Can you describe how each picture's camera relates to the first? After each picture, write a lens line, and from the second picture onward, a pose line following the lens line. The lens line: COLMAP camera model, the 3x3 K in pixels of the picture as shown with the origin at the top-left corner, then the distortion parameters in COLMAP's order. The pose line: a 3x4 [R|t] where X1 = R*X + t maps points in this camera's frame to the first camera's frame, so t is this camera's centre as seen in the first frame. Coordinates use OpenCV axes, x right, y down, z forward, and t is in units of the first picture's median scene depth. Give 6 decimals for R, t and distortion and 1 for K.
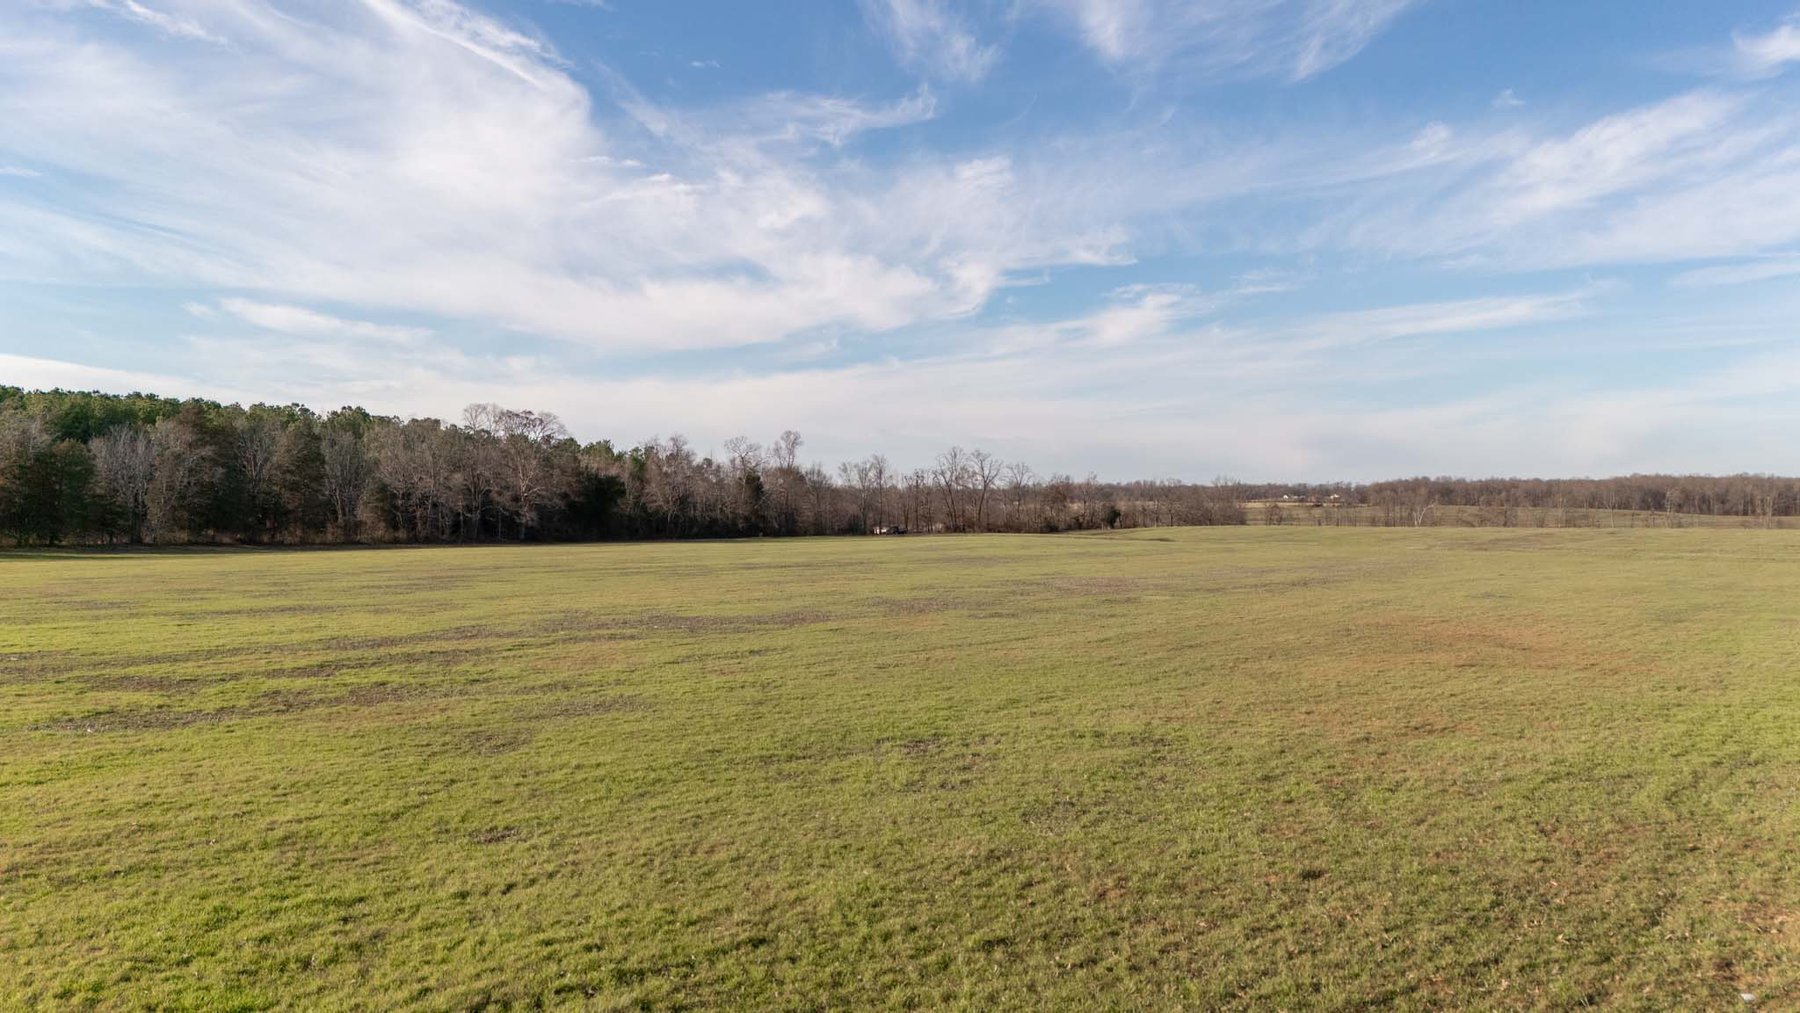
lens RADIAL K [[1263.5, 0, 899.6], [0, 1263.5, 504.3], [0, 0, 1]] dist [0.023404, -0.025375]
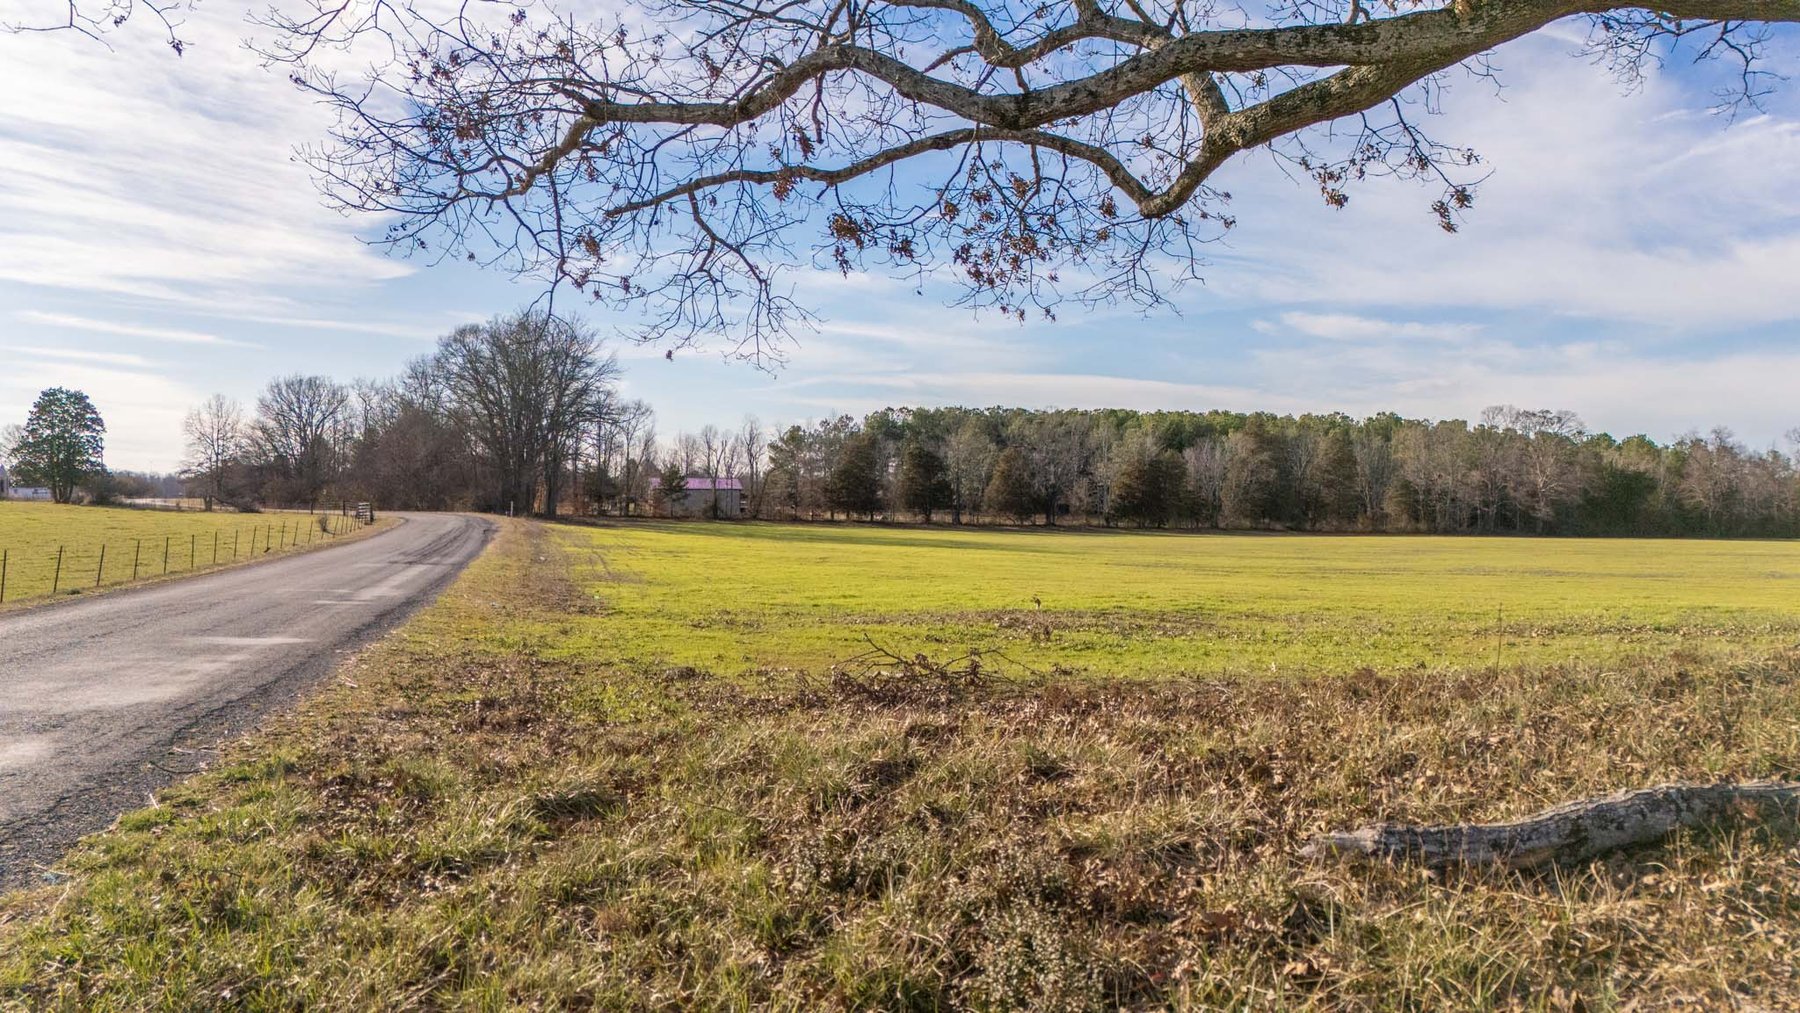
lens RADIAL K [[1263.5, 0, 895.9], [0, 1263.5, 507.7], [0, 0, 1]] dist [0.023404, -0.025375]
pose [[0.707004, 0.006382, -0.707181, 0.054683], [-0.003936, 0.999979, 0.005089, 0.002813], [0.707199, -0.000814, 0.707015, -0.095138]]
